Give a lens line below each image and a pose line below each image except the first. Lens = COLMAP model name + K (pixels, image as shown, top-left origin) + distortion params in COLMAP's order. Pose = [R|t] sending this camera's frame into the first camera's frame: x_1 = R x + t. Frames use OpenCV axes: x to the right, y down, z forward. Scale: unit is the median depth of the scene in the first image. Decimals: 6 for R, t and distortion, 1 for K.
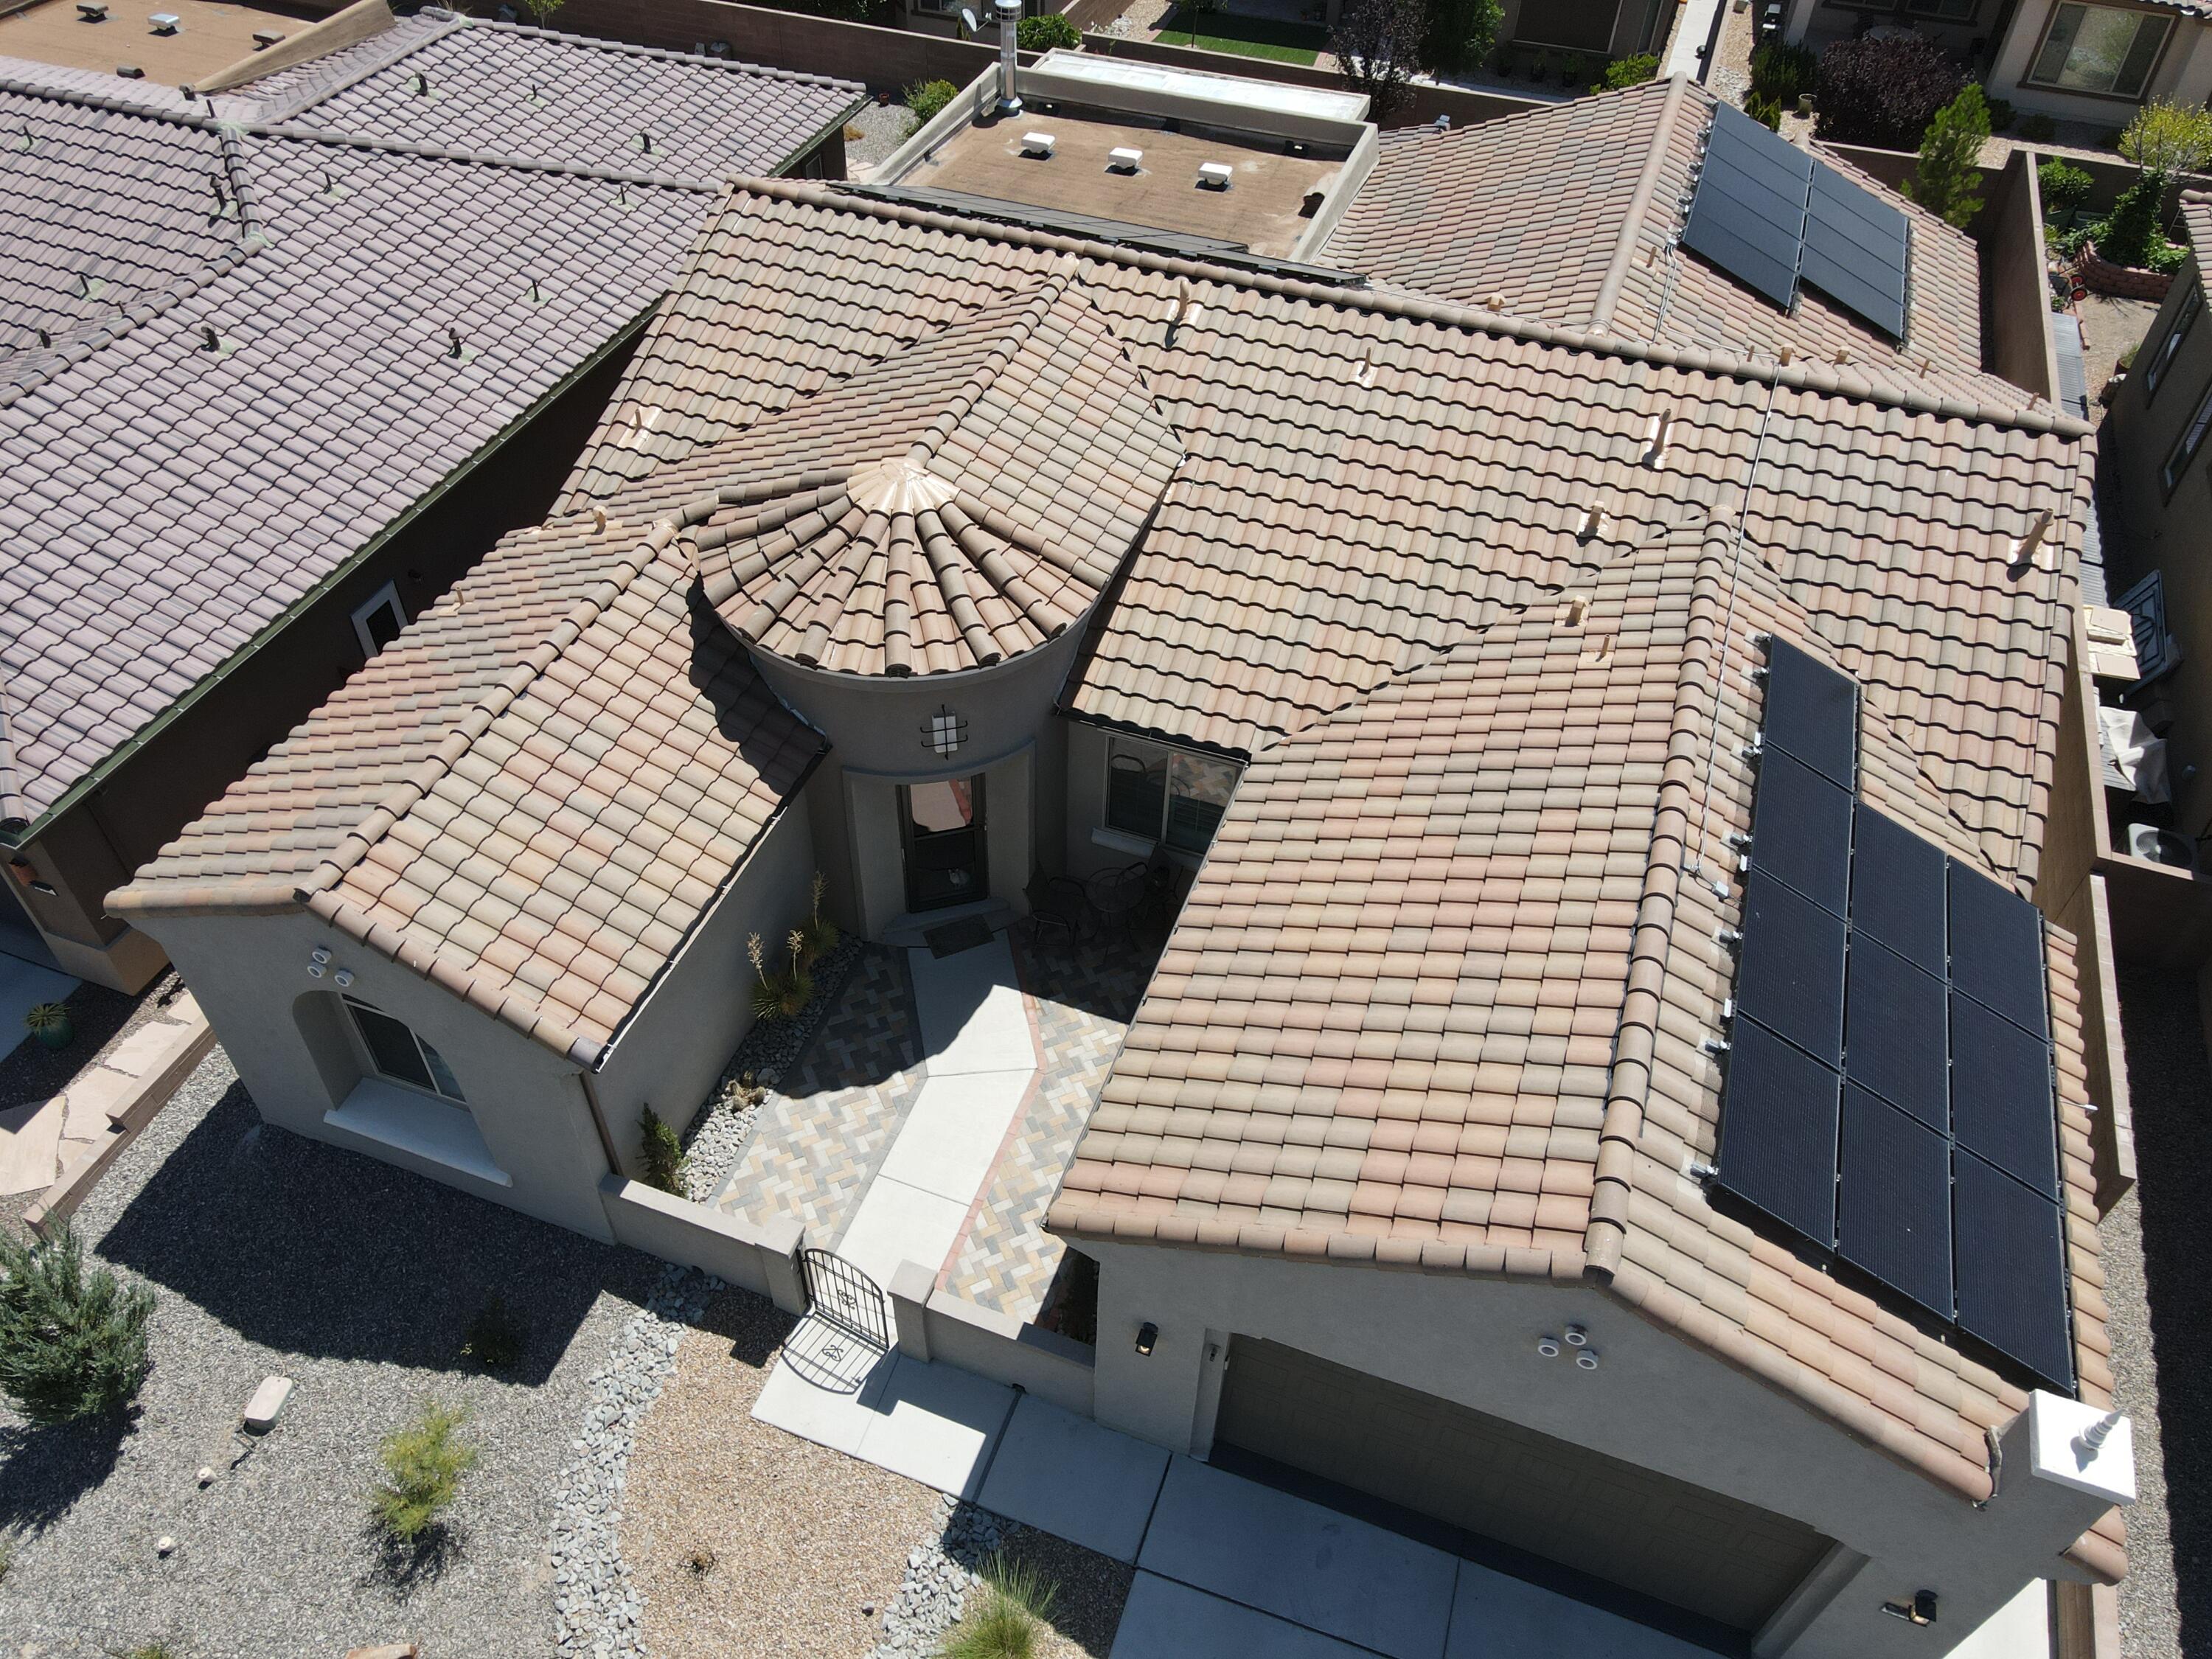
lens RADIAL K [[1620.0, 0, 1091.5], [0, 1620.0, 827.4], [0, 0, 1]] dist [0.009646, 0.015517]
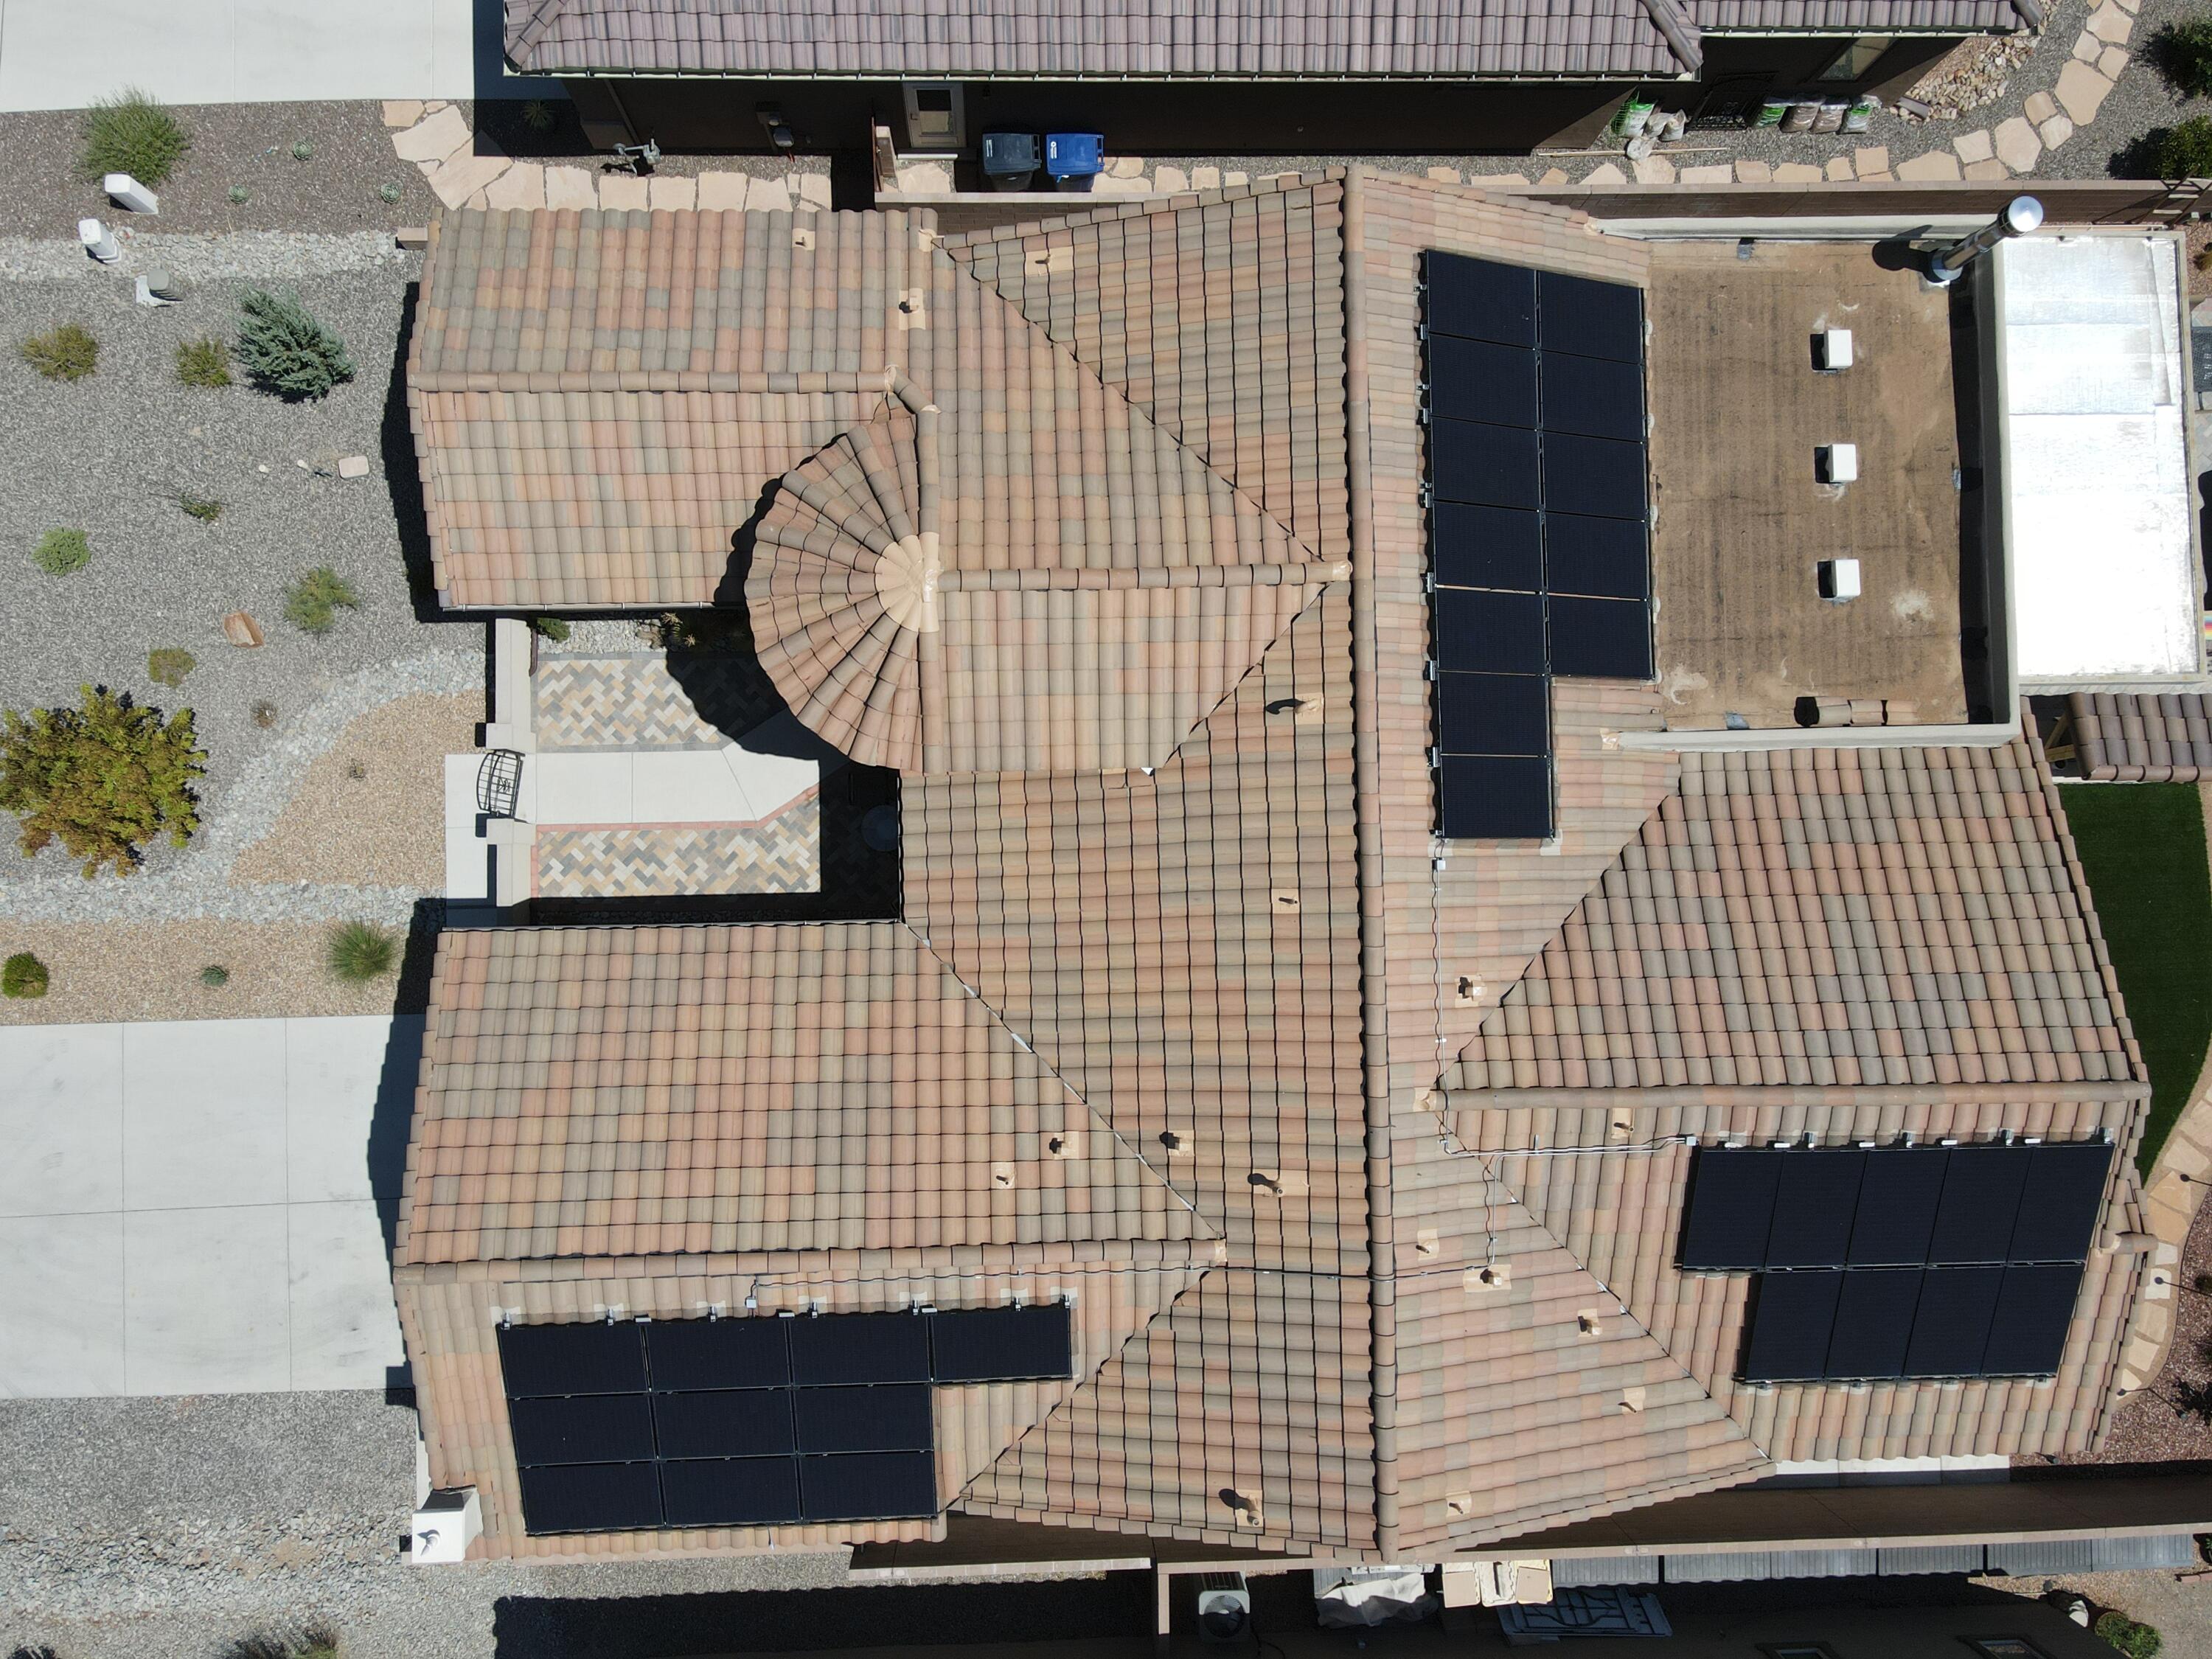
lens RADIAL K [[1620.0, 0, 1091.5], [0, 1620.0, 827.4], [0, 0, 1]] dist [0.009646, 0.015517]
pose [[0.362832, 0.931154, -0.036124, 0.122966], [-0.690169, 0.294573, 0.660979, -0.950517], [0.626114, -0.214892, 0.749535, 0.164907]]
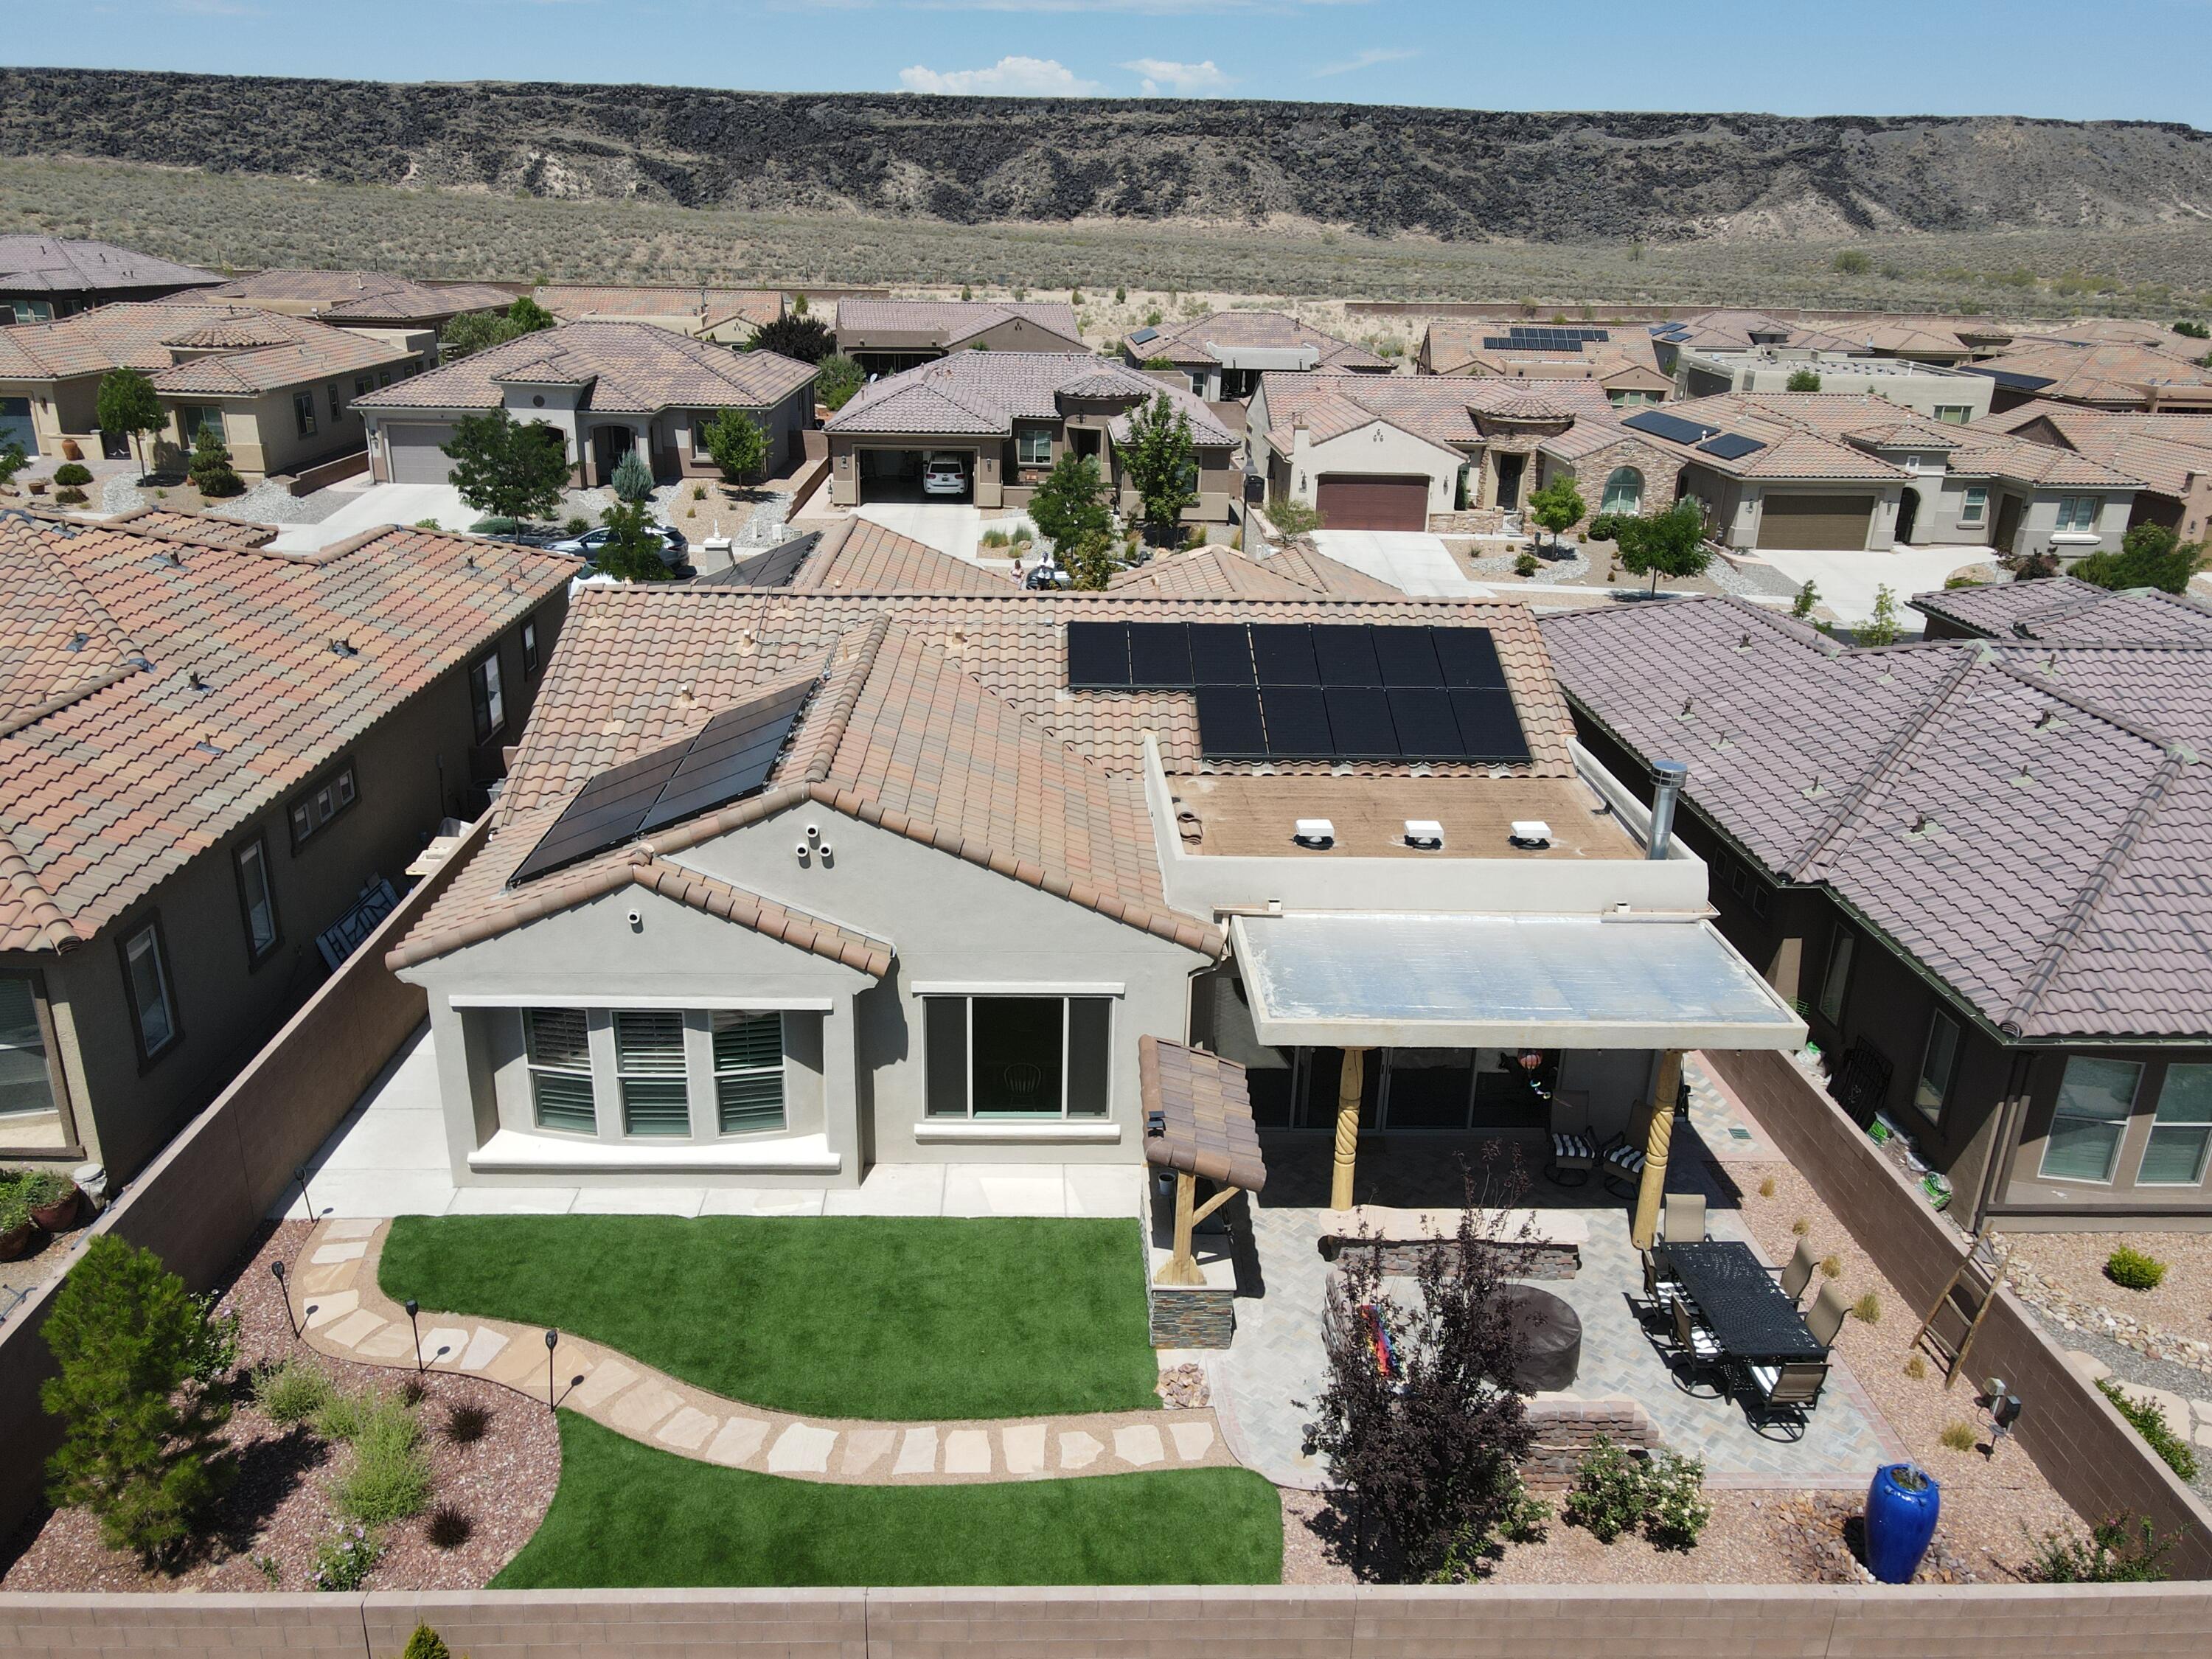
lens RADIAL K [[1620.0, 0, 1091.5], [0, 1620.0, 827.4], [0, 0, 1]] dist [0.009646, 0.015517]
pose [[-0.926702, 0.091401, -0.364514, 0.731680], [-0.294995, 0.423989, 0.856278, -1.627910], [0.232814, 0.901043, -0.365949, 1.866144]]
